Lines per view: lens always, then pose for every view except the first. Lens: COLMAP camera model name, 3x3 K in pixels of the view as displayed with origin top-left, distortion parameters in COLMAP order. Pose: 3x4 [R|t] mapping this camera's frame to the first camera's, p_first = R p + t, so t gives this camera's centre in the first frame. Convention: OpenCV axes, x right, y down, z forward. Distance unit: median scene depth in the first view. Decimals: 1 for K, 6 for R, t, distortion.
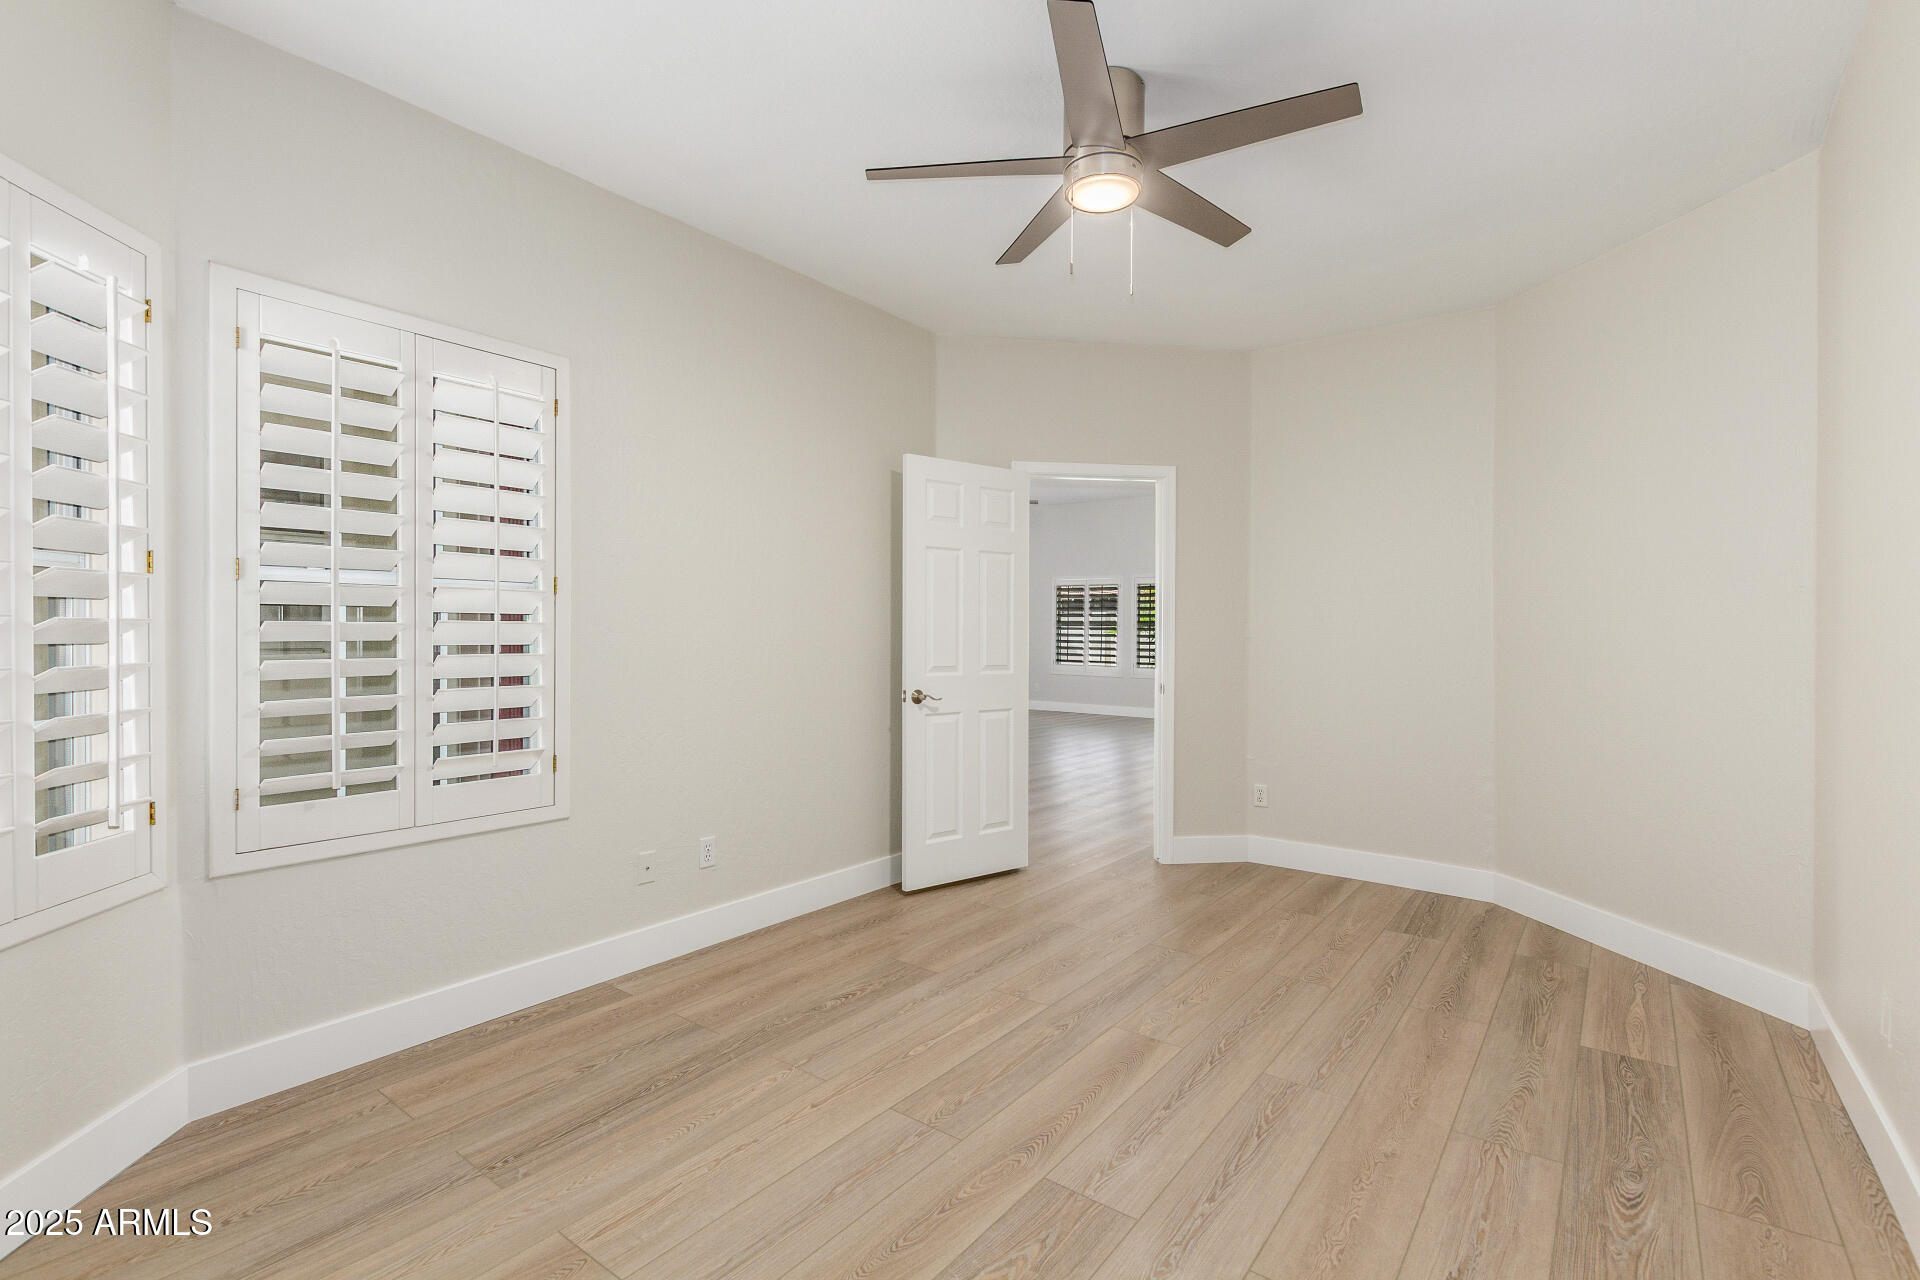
lens RADIAL K [[884.3, 0, 959.0], [0, 884.3, 645.1], [0, 0, 1]] dist [0.004441, -0.005078]
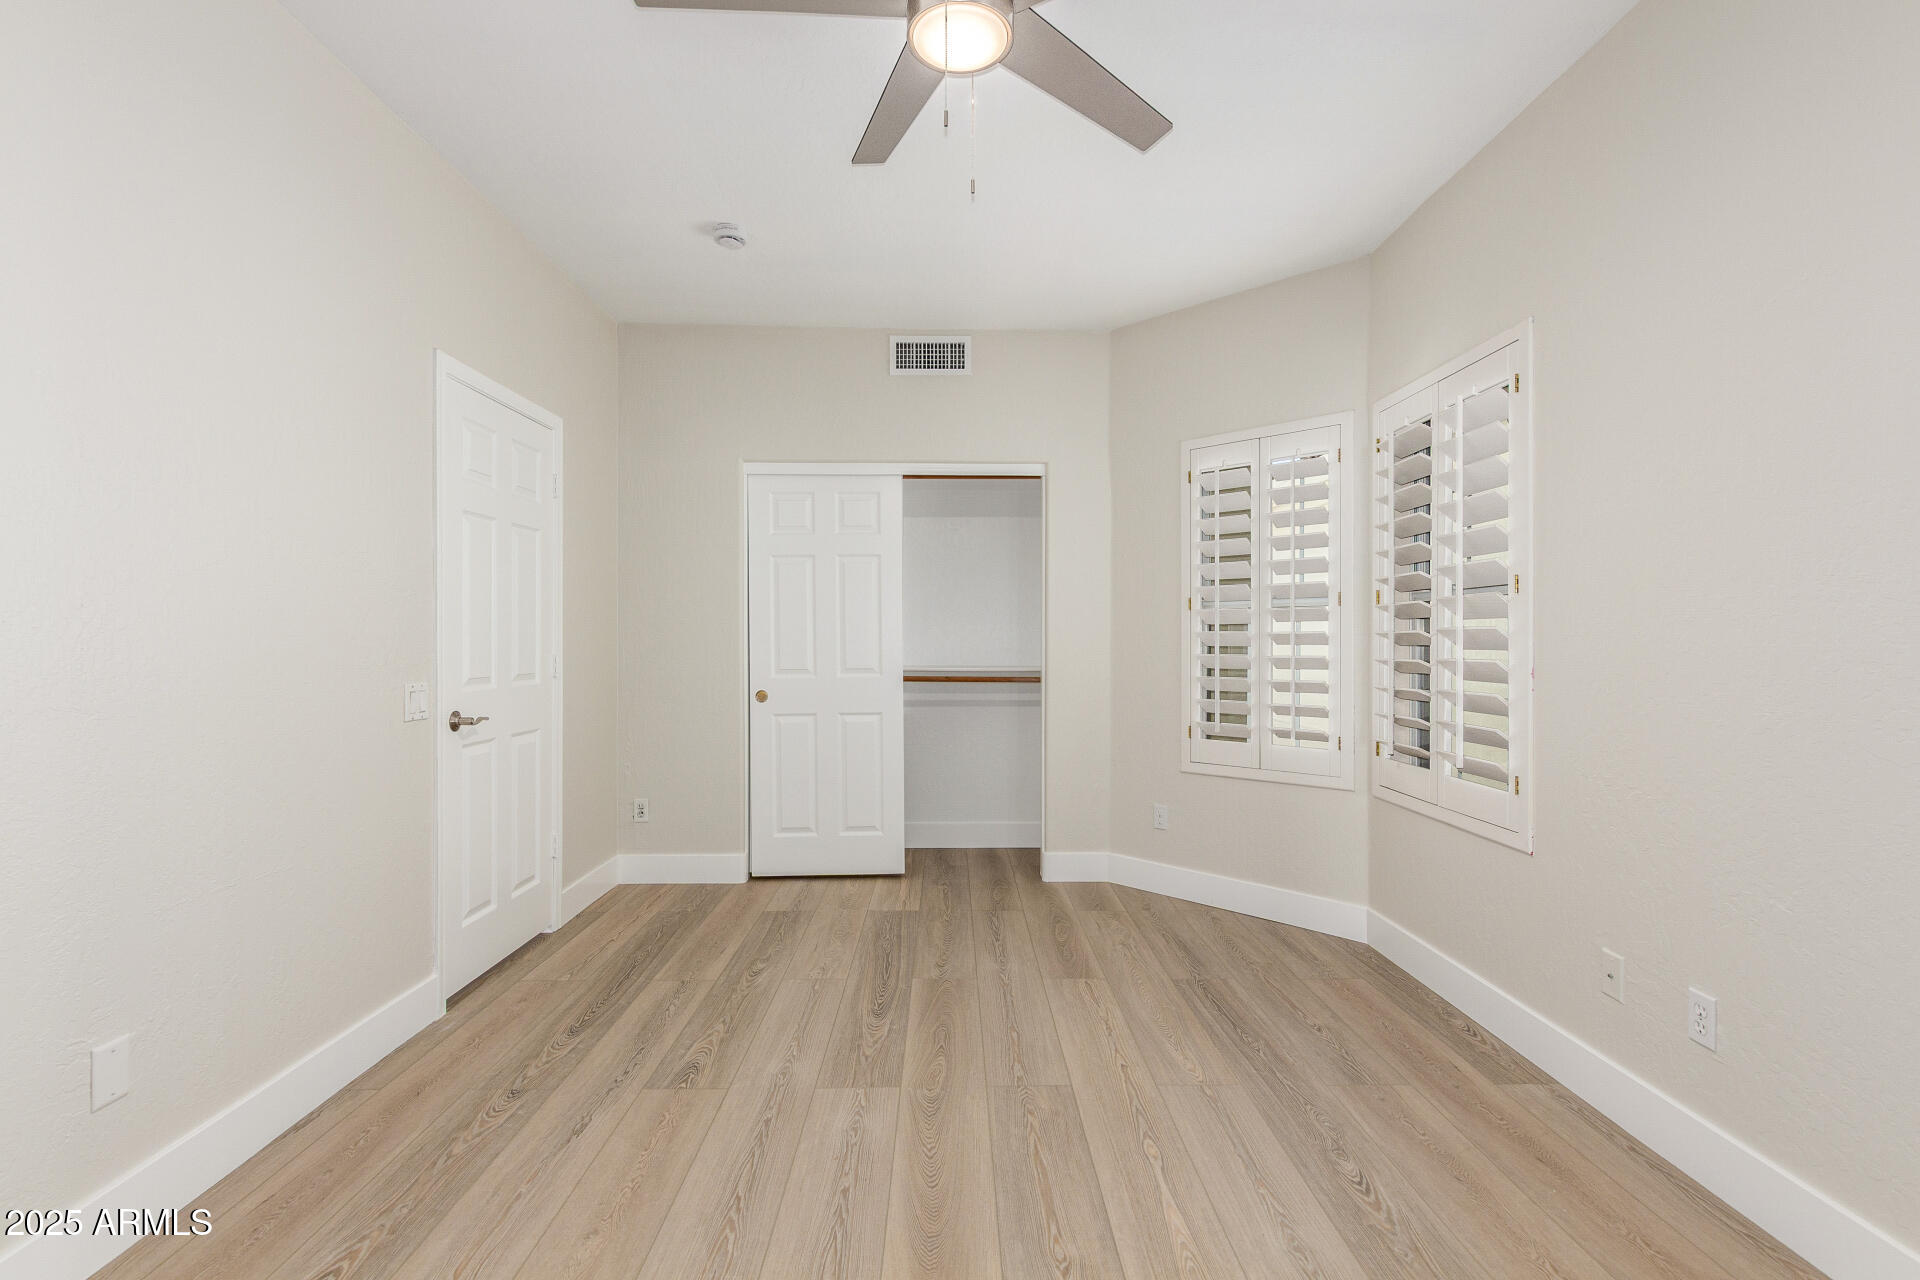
lens RADIAL K [[884.3, 0, 959.0], [0, 884.3, 645.1], [0, 0, 1]] dist [0.004441, -0.005078]
pose [[-0.792089, -0.001274, -0.610404, 0.675159], [-0.012167, 0.999832, 0.013701, -0.014656], [0.610284, 0.018280, -0.791972, 1.749246]]
